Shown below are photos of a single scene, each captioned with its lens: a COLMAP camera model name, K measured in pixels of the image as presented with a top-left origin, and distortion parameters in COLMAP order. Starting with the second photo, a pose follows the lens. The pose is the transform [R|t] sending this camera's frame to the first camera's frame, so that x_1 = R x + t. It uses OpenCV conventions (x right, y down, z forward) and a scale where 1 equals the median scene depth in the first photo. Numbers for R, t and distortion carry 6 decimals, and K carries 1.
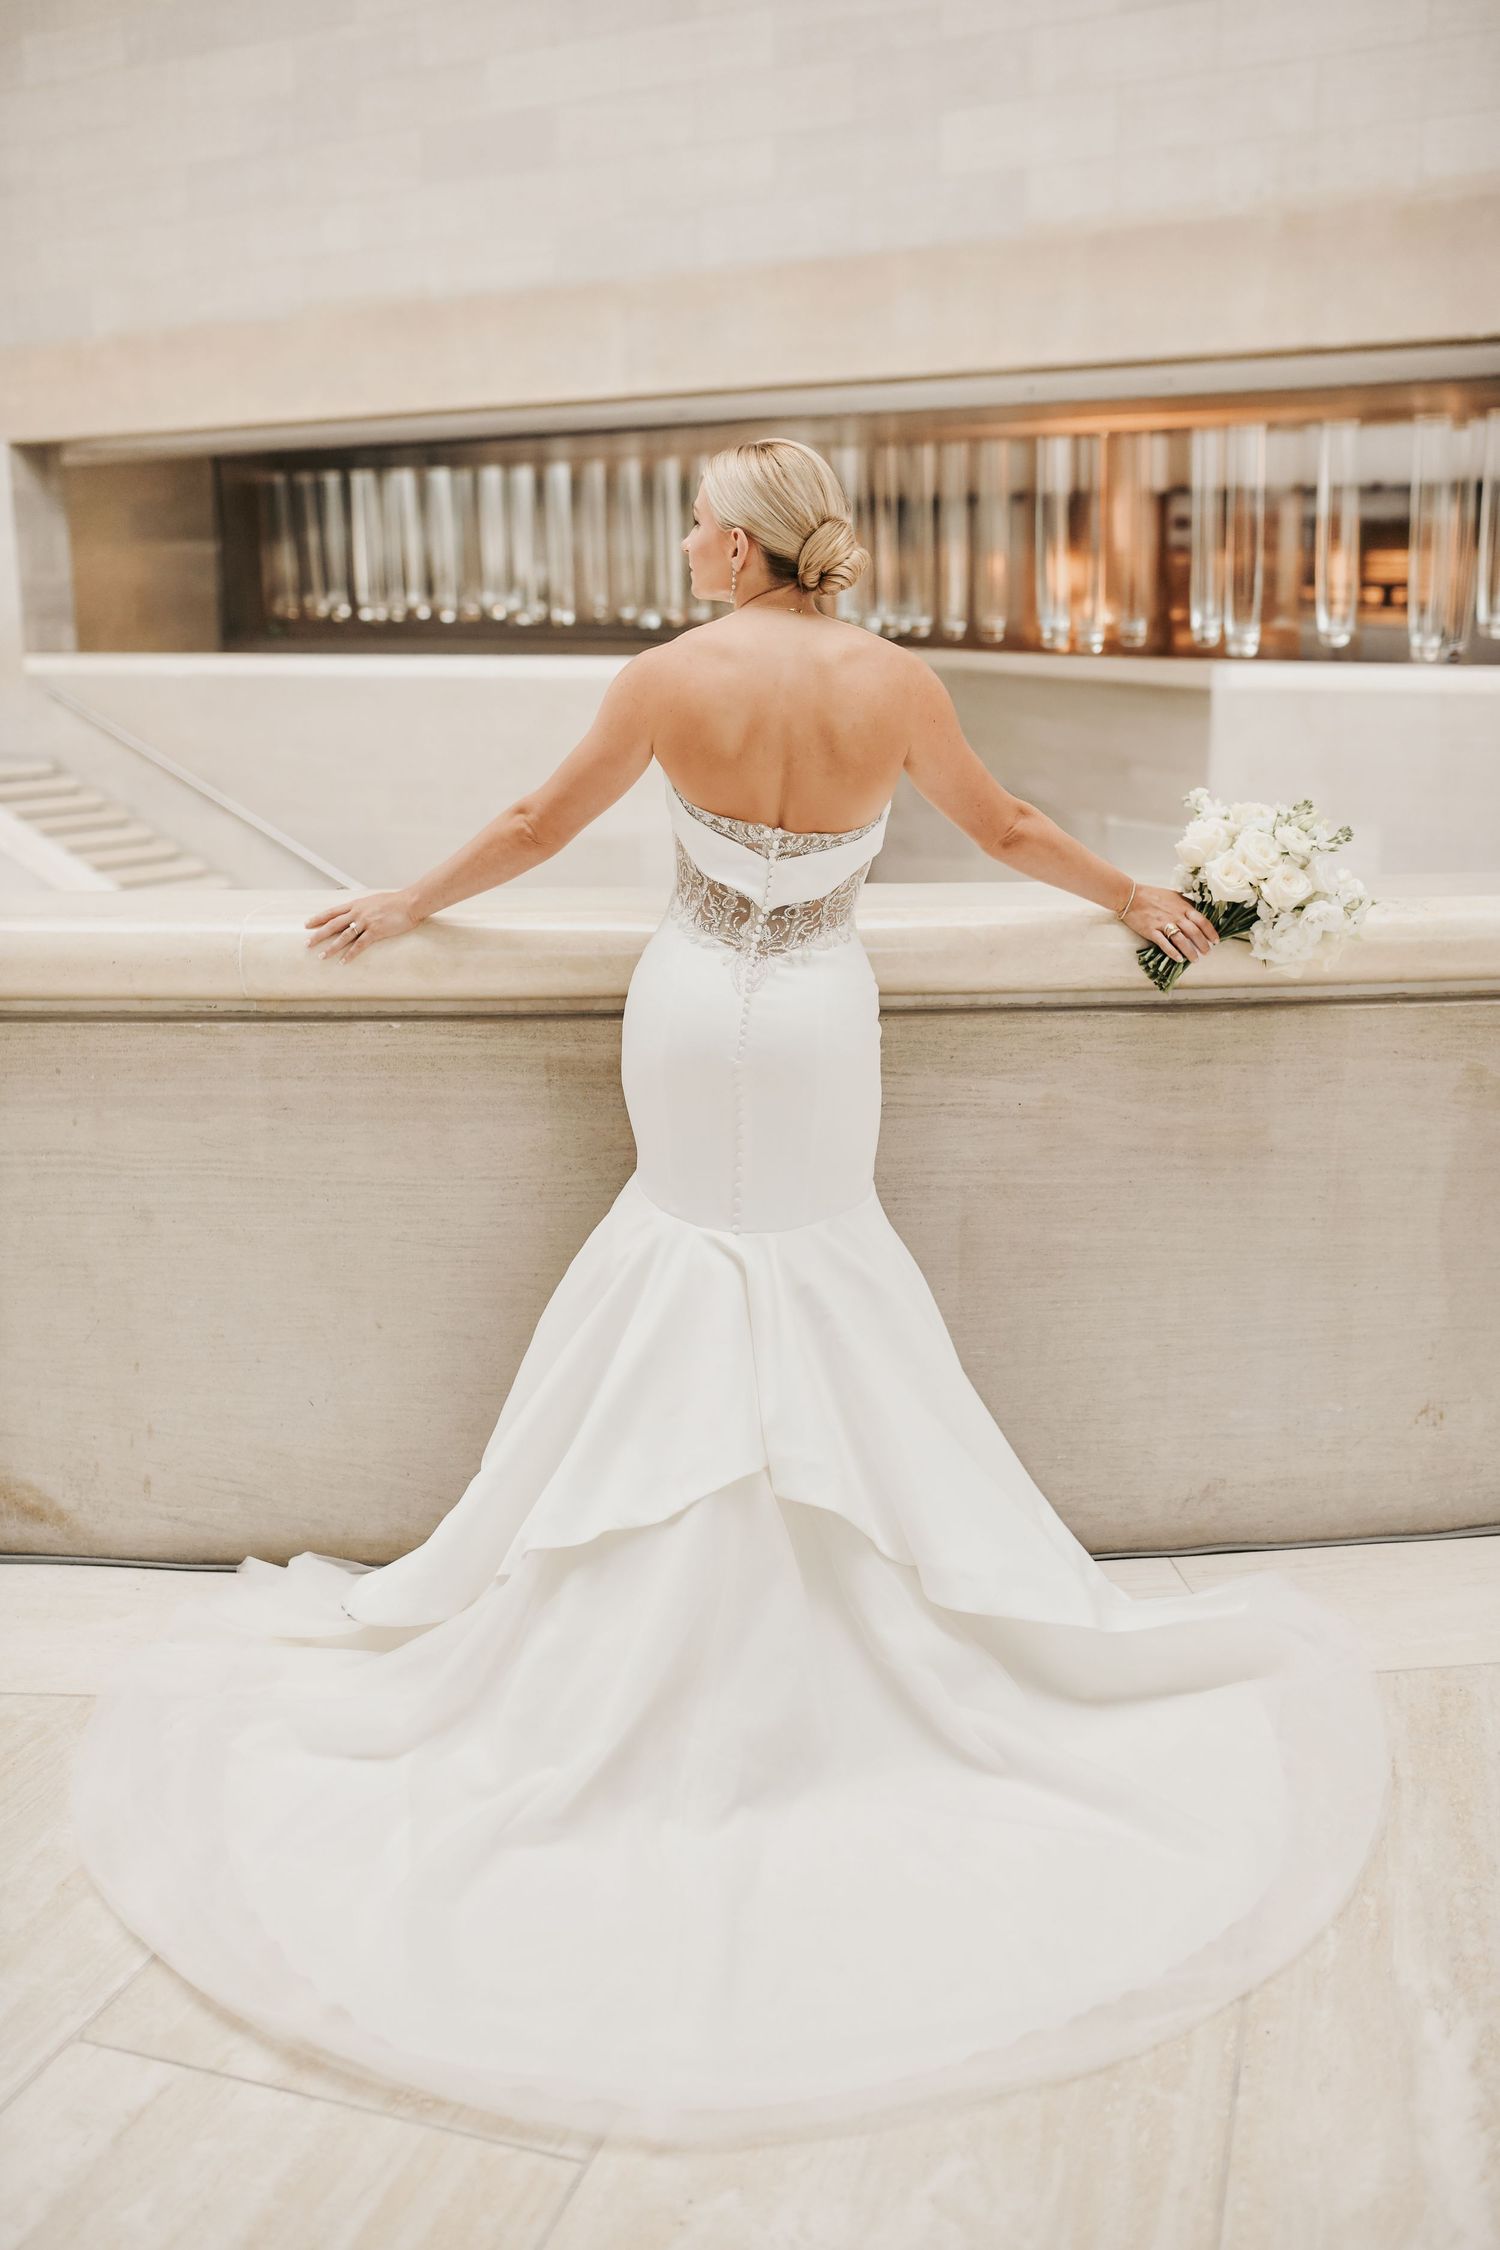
lens RADIAL K [[2150.2, 0, 751.8], [0, 2150.2, 1132.6], [0, 0, 1]] dist [-0.036099, 0.000000]
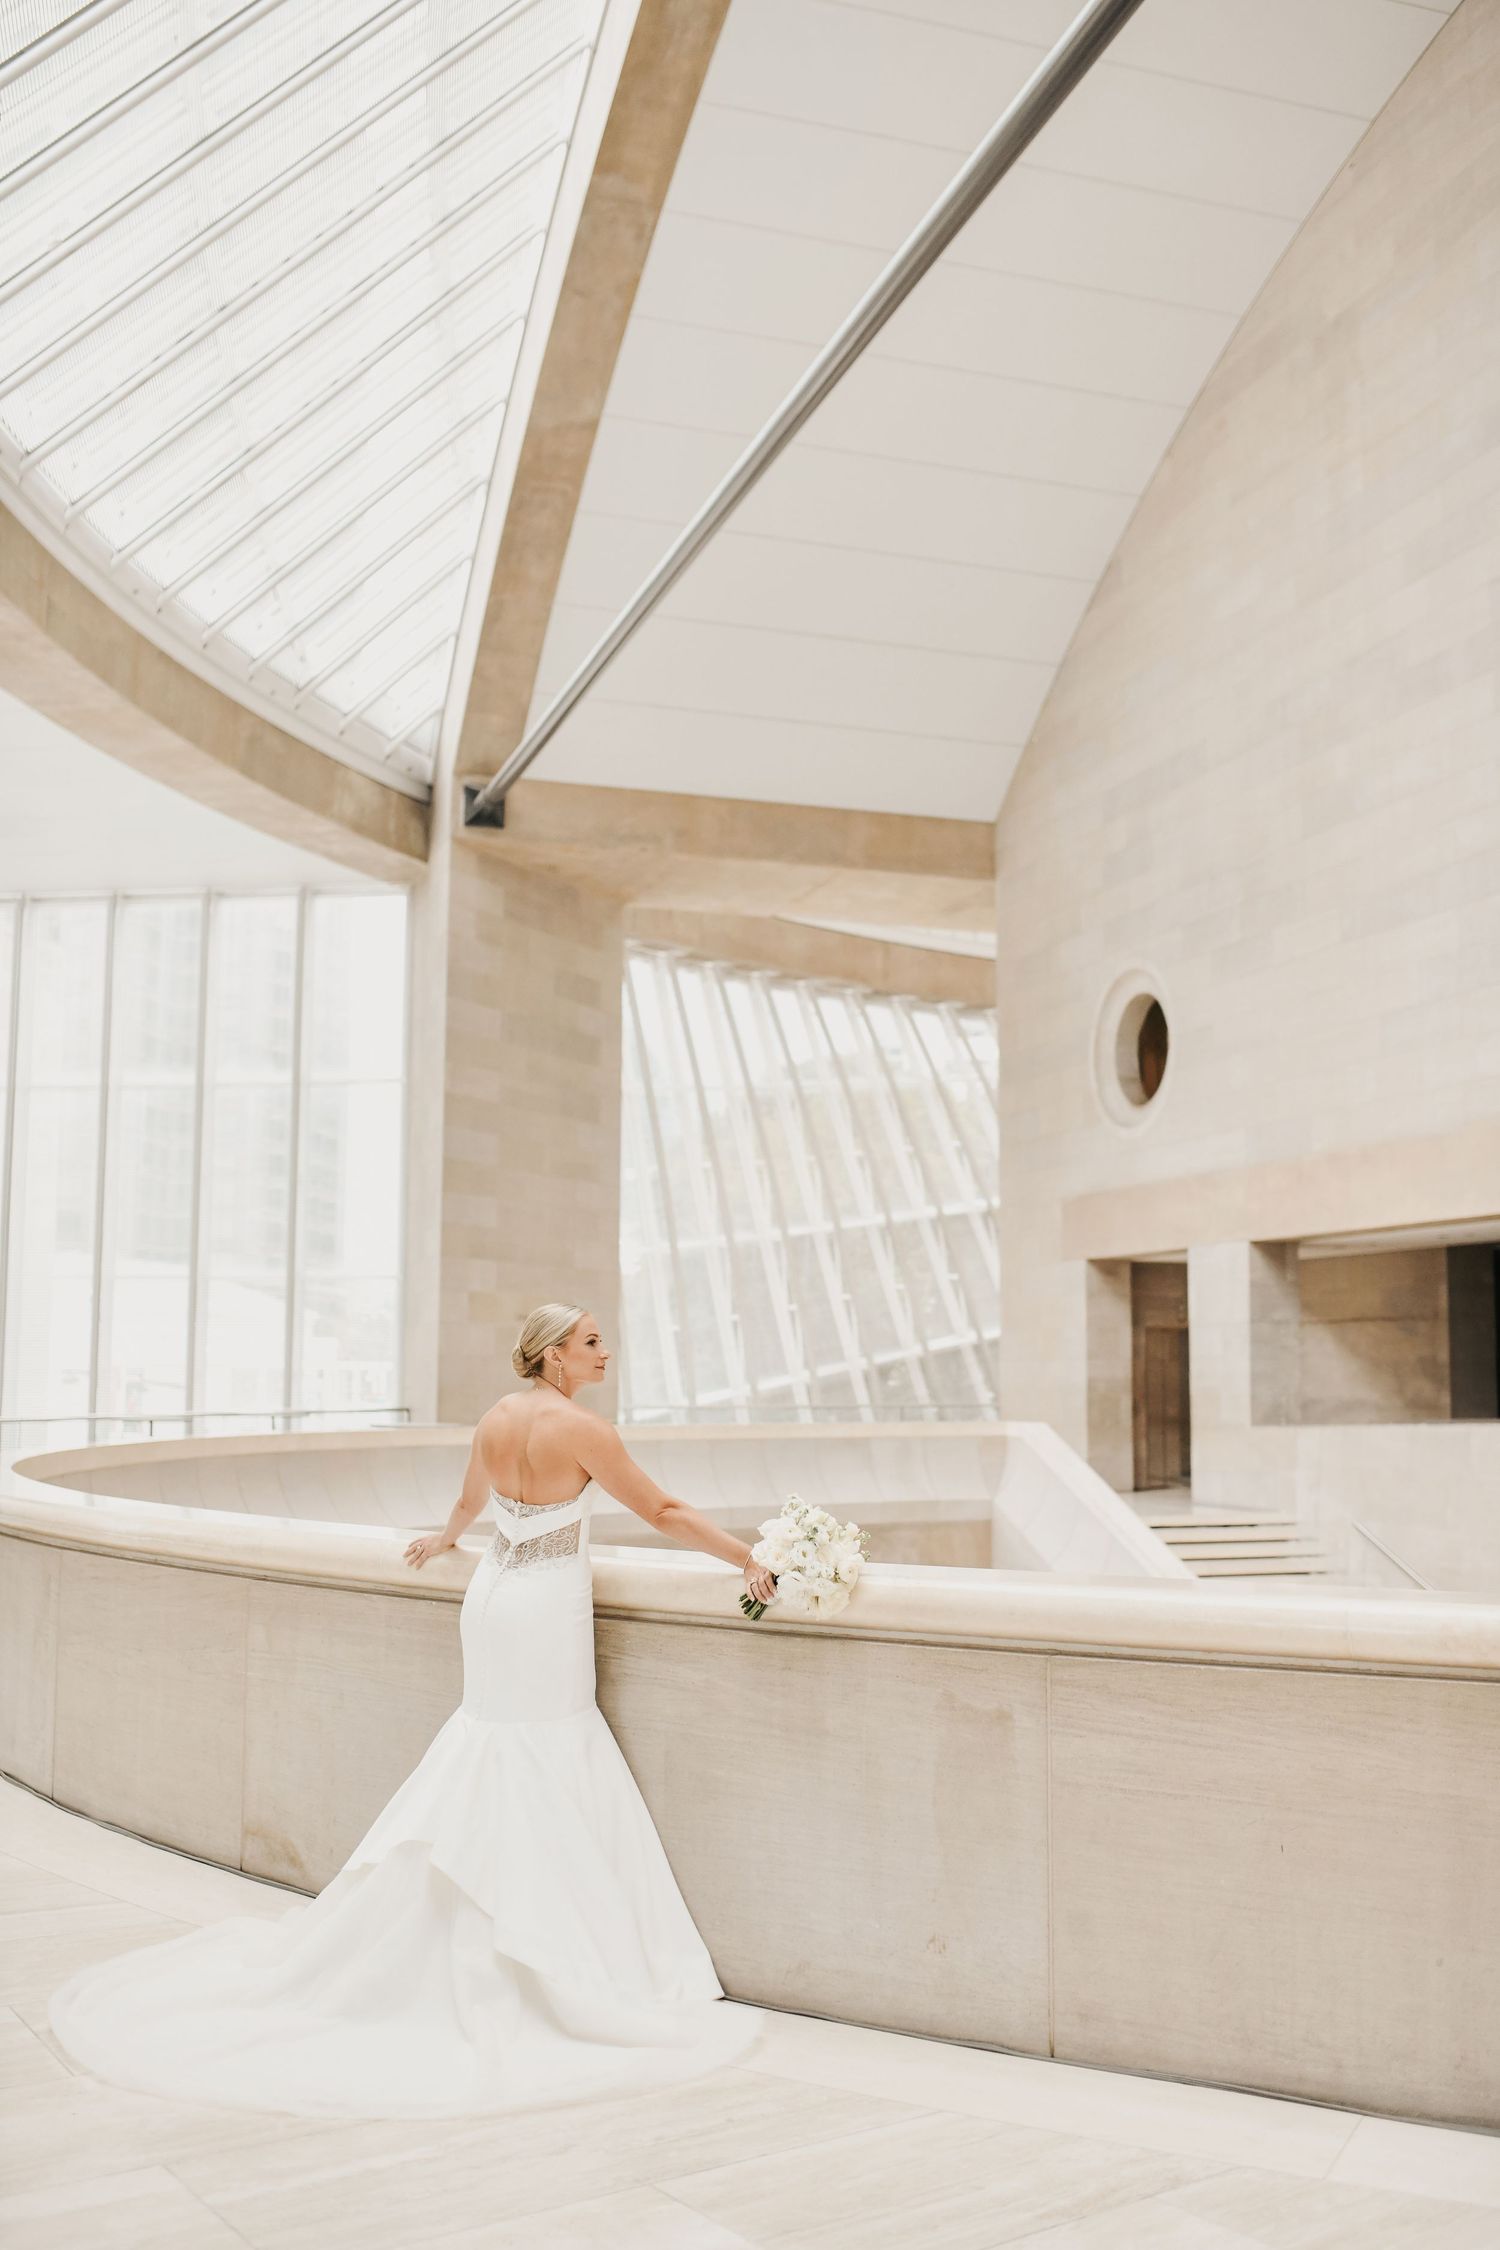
lens RADIAL K [[2150.2, 0, 753.8], [0, 2150.2, 1120.6], [0, 0, 1]] dist [-0.036099, 0.000000]
pose [[0.773376, -0.062504, -0.630859, 1.229522], [-0.163758, 0.941657, -0.294050, 0.056945], [0.612432, 0.330720, 0.718019, -0.300990]]
